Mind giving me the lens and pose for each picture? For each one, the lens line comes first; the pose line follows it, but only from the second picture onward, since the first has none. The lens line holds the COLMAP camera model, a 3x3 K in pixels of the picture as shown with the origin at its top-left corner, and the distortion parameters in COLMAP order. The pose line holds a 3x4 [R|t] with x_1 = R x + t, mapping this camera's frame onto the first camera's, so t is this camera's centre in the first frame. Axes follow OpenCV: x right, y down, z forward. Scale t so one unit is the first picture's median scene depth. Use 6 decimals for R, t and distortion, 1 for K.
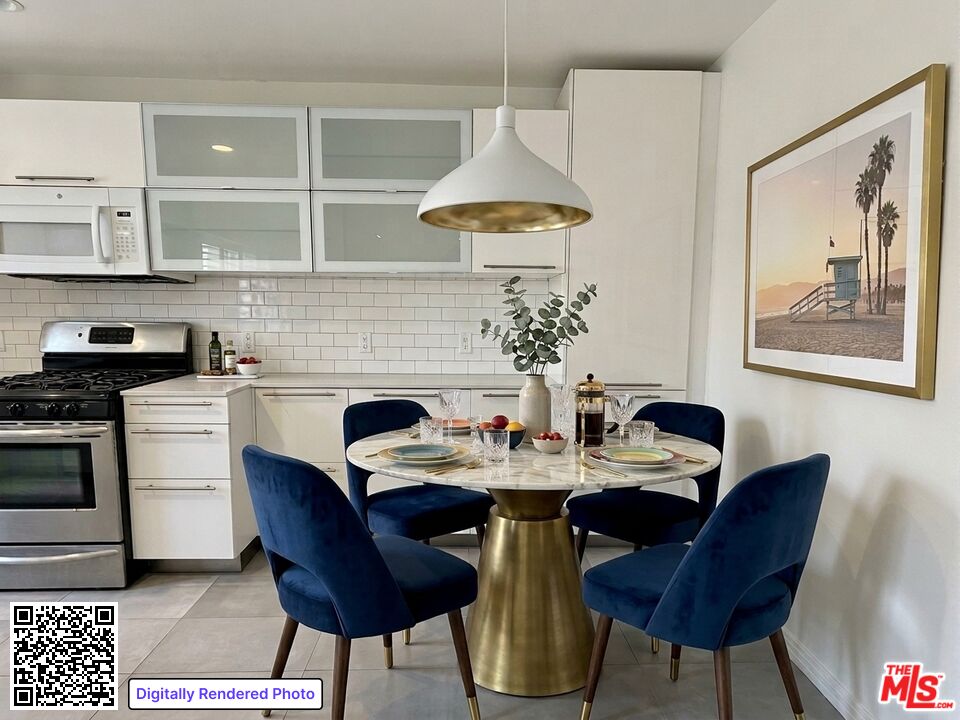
lens RADIAL K [[494.3, 0, 479.7], [0, 494.3, 363.4], [0, 0, 1]] dist [0.009403, -0.000109]
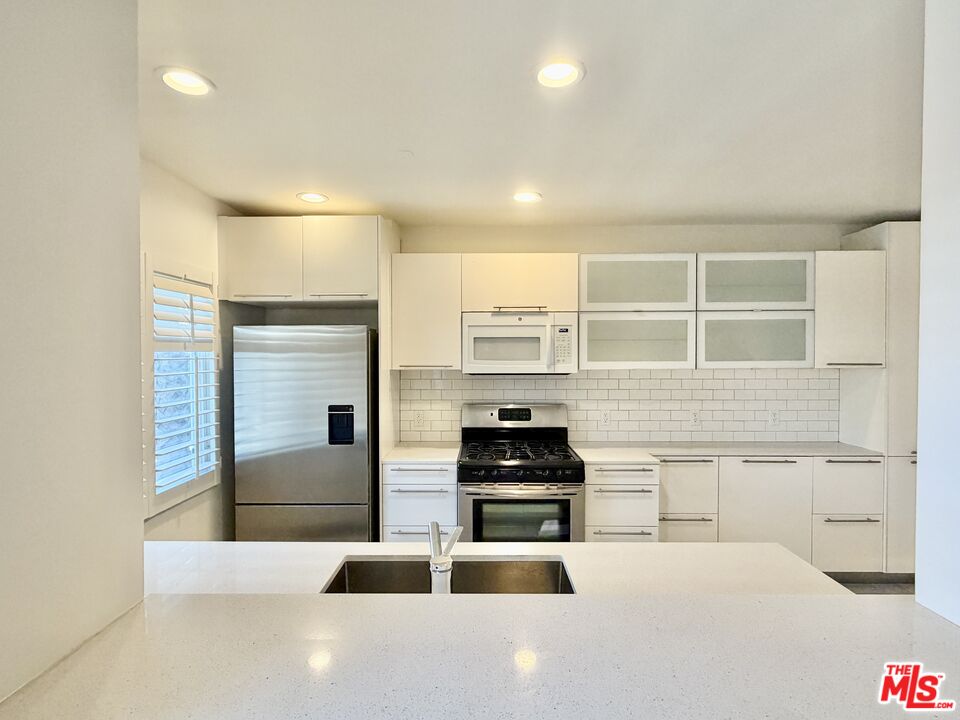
lens RADIAL K [[494.3, 0, 473.5], [0, 494.3, 357.2], [0, 0, 1]] dist [0.009403, -0.000109]
pose [[0.999409, -0.010796, -0.032650, -0.930145], [0.007640, 0.995420, -0.095291, -0.096197], [0.033529, 0.094985, 0.994914, -0.382615]]
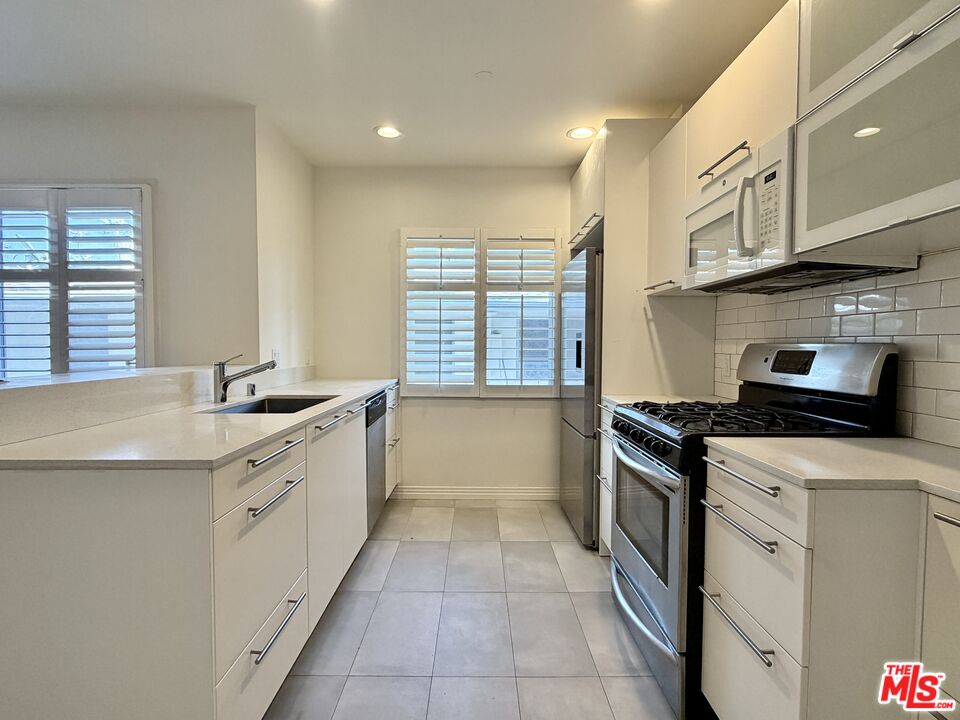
lens RADIAL K [[494.3, 0, 476.4], [0, 494.3, 363.0], [0, 0, 1]] dist [0.009403, -0.000109]
pose [[-0.017912, 0.030477, -0.999375, -0.035501], [-0.114800, 0.992862, 0.032336, -0.029662], [0.993227, 0.115307, -0.014285, 0.651271]]
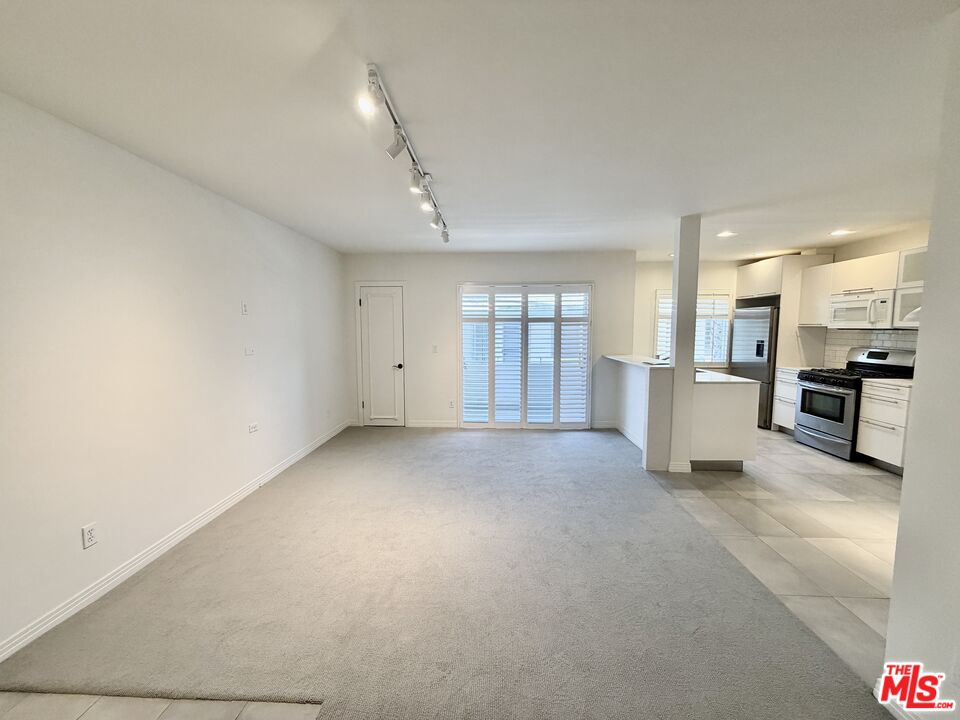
lens RADIAL K [[381.5, 0, 479.7], [0, 381.5, 362.4], [0, 0, 1]] dist [0.002072, 0.000261]
pose [[-0.061820, 0.084443, -0.994509, 1.145286], [-0.109792, 0.989792, 0.090868, 0.013165], [0.992030, 0.114806, -0.051918, -0.691791]]
